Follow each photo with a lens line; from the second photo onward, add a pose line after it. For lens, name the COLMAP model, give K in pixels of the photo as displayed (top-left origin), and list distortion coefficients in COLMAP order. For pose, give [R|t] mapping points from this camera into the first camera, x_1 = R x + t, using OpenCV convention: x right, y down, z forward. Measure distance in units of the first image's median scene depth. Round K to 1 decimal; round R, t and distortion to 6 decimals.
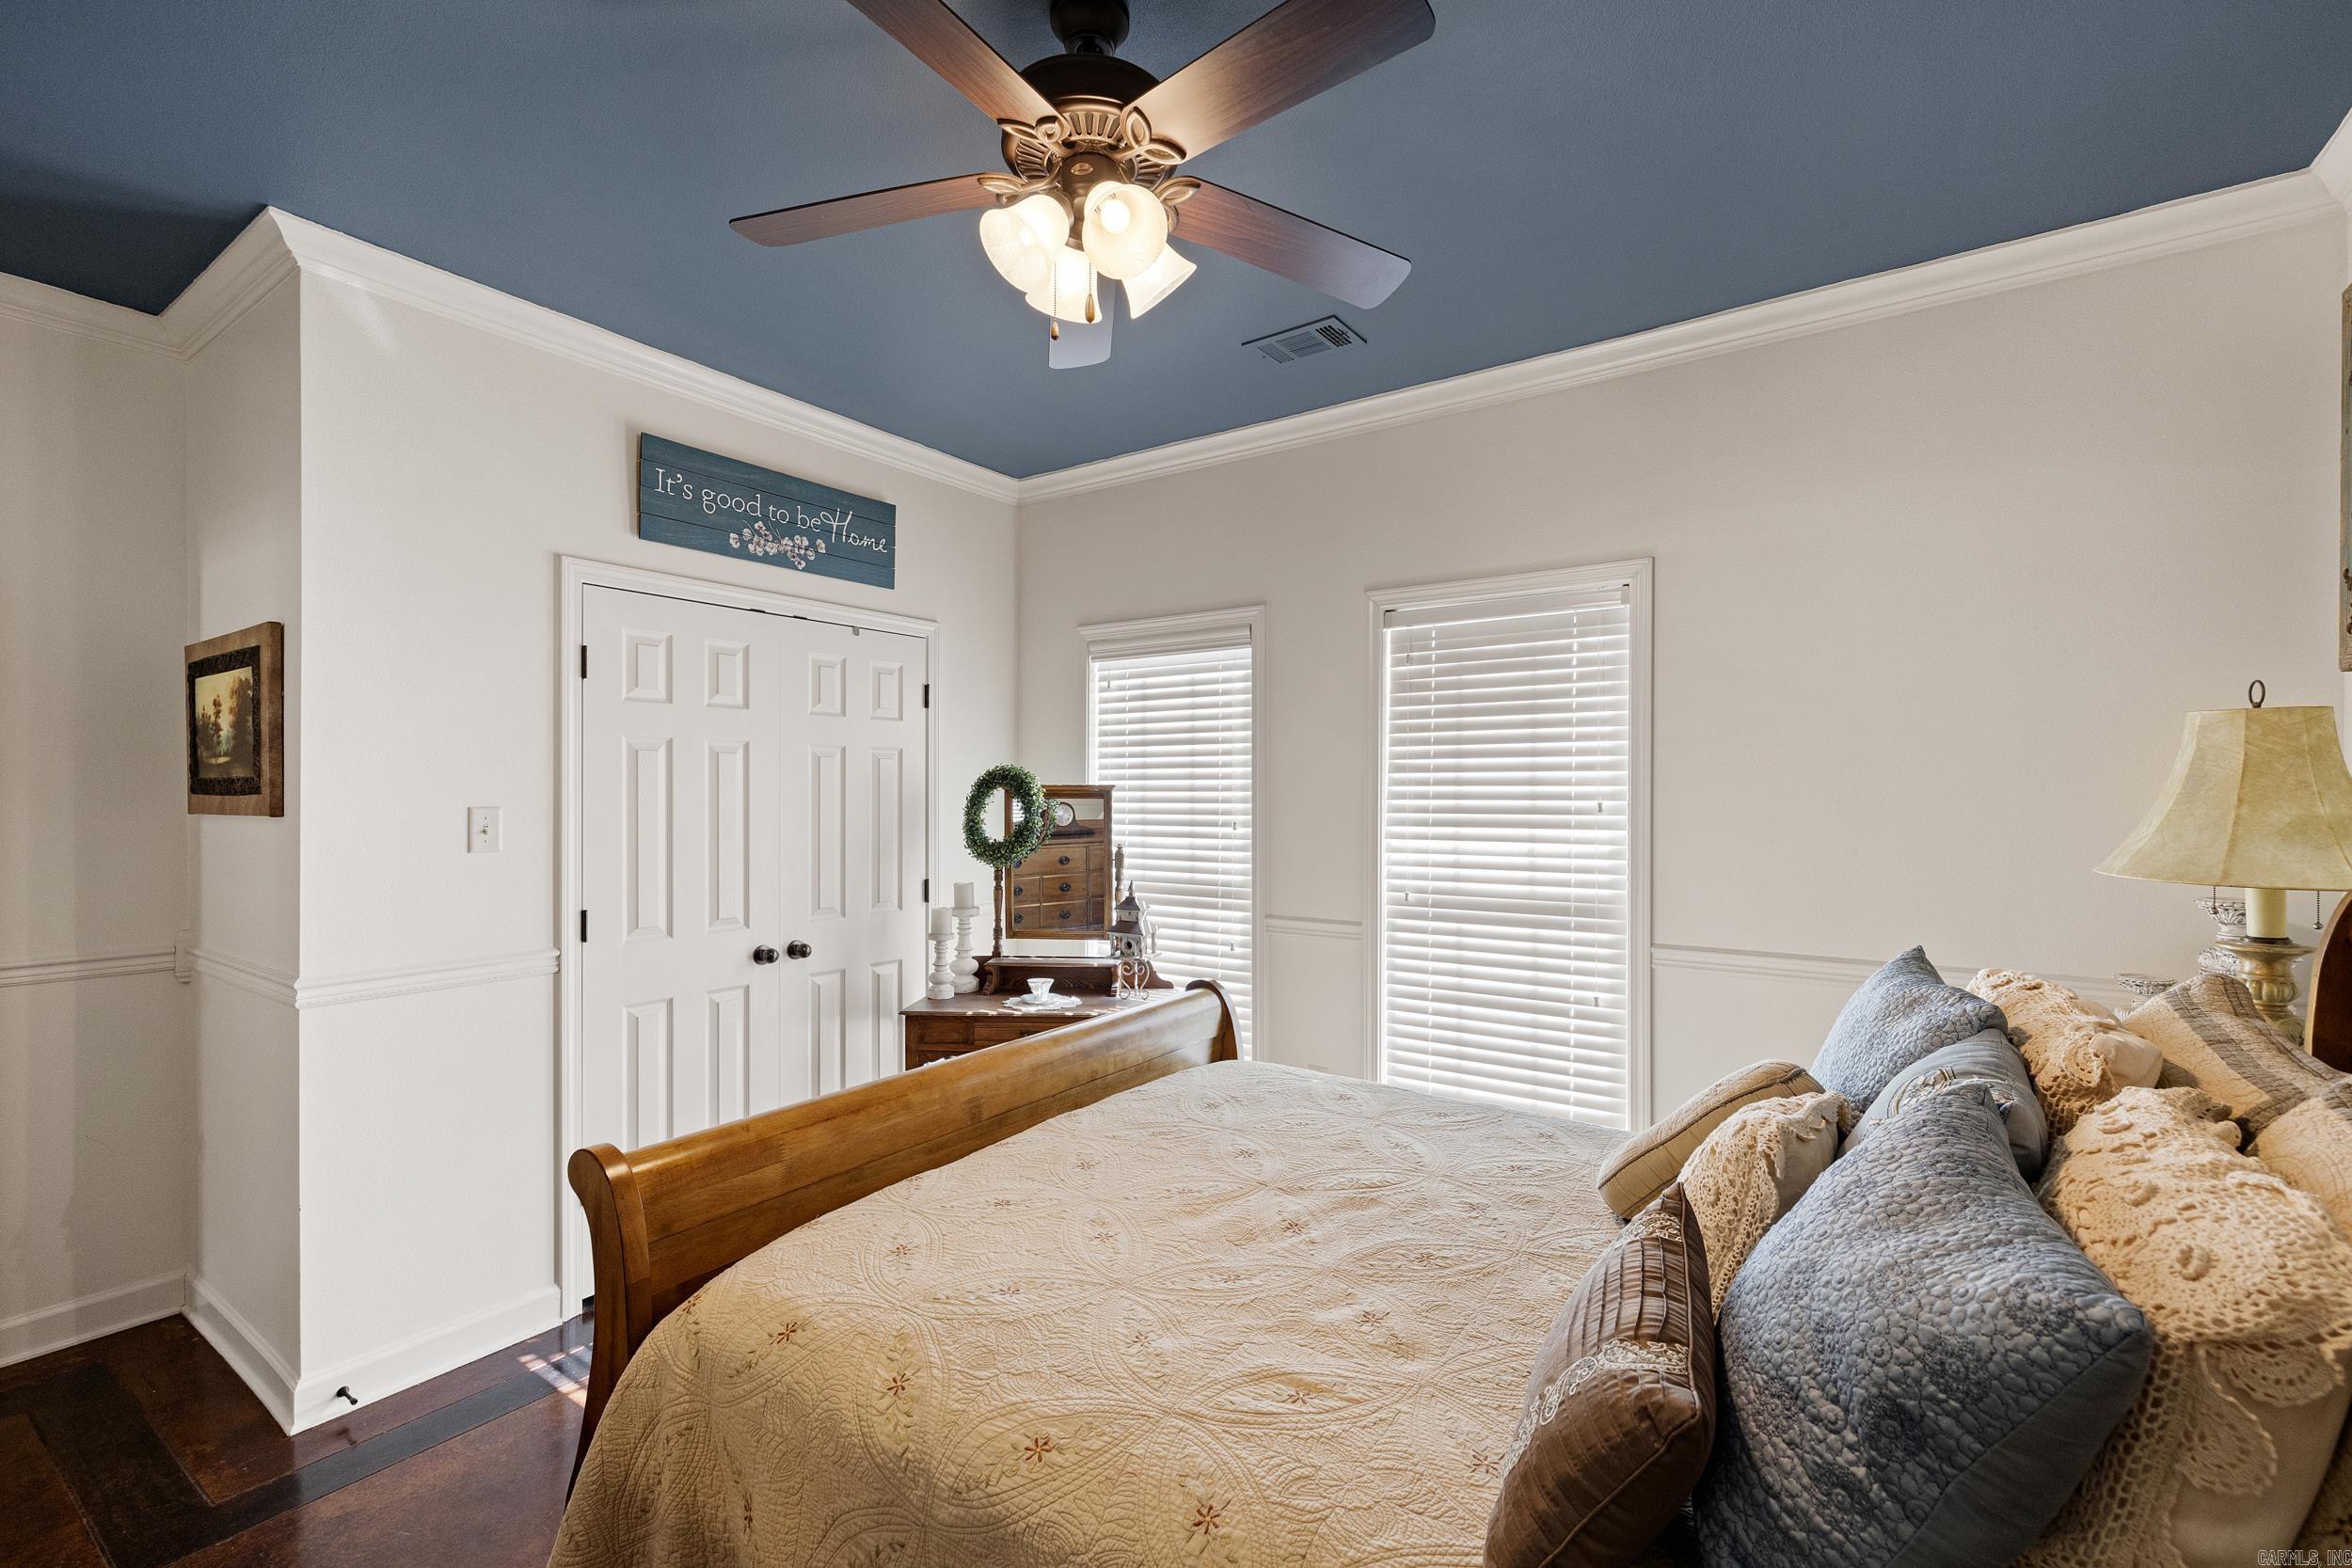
lens RADIAL K [[1018.3, 0, 1183.5], [0, 1018.3, 790.5], [0, 0, 1]] dist [-0.001044, -0.000023]
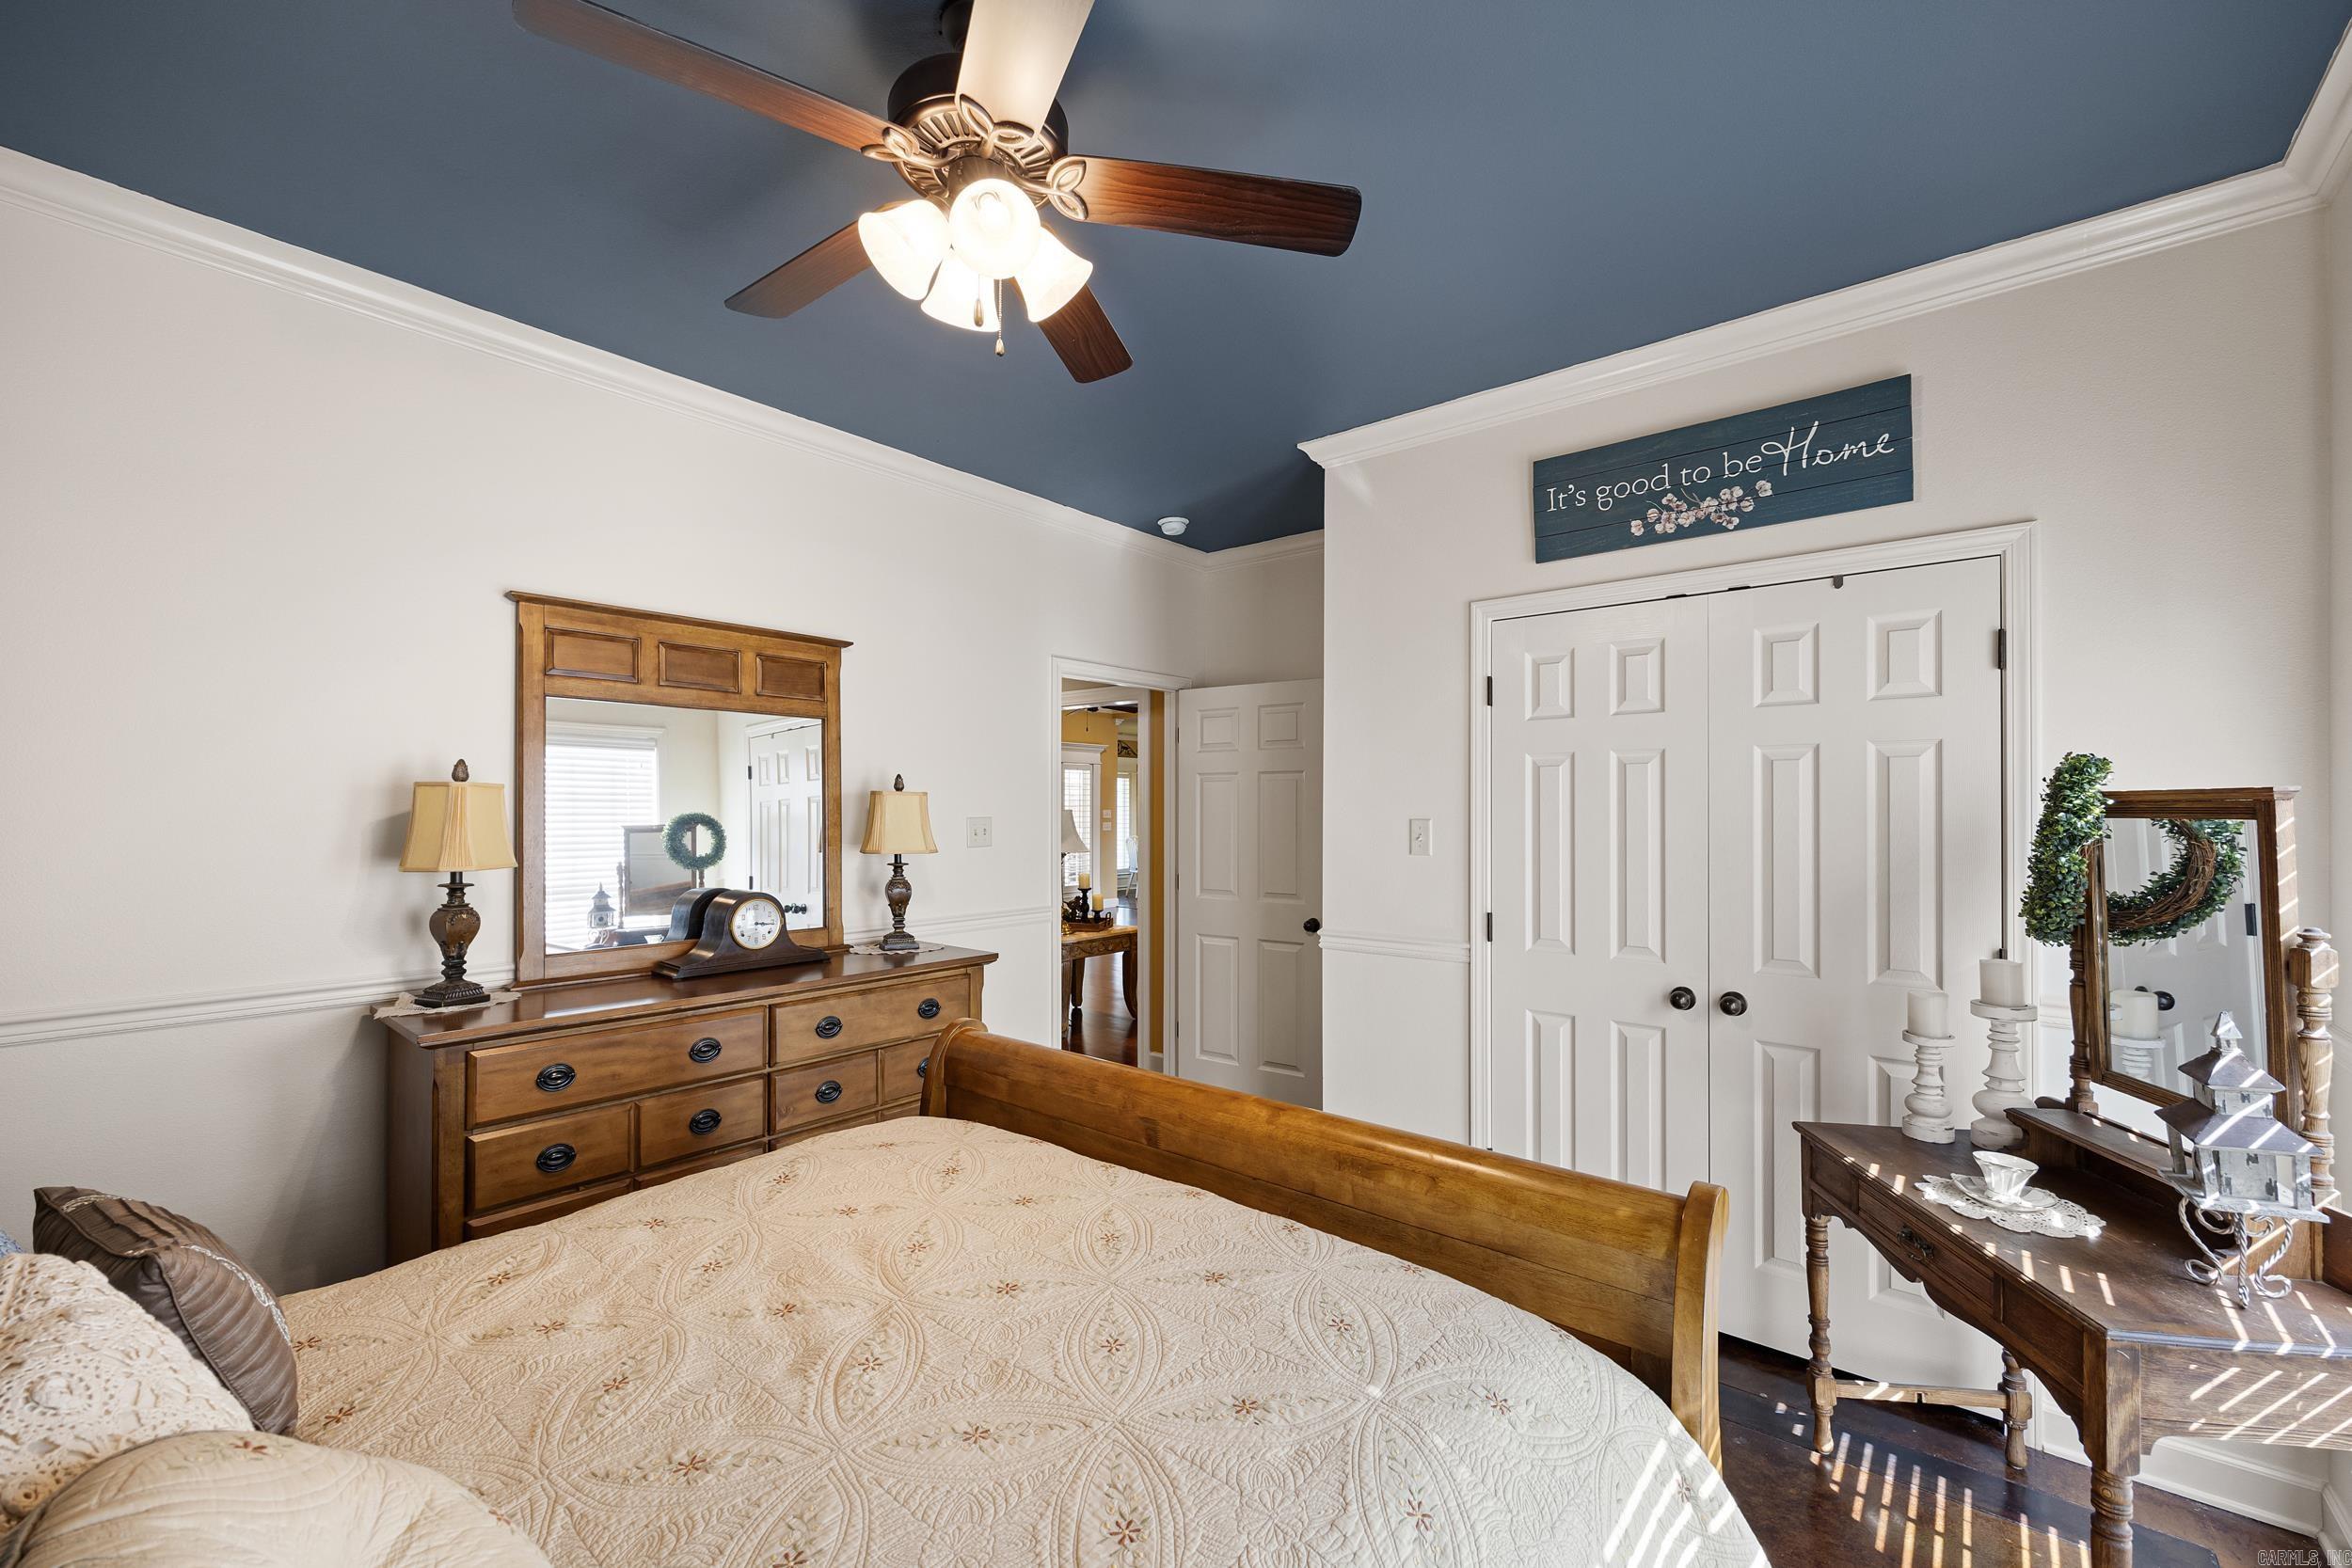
lens RADIAL K [[942.0, 0, 1188.1], [0, 942.0, 797.3], [0, 0, 1]] dist [0.004172, 0.000160]
pose [[-0.086571, -0.008206, -0.996212, 0.410556], [0.002999, 0.999959, -0.008498, -0.000961], [0.996241, -0.003723, -0.086543, 0.654048]]
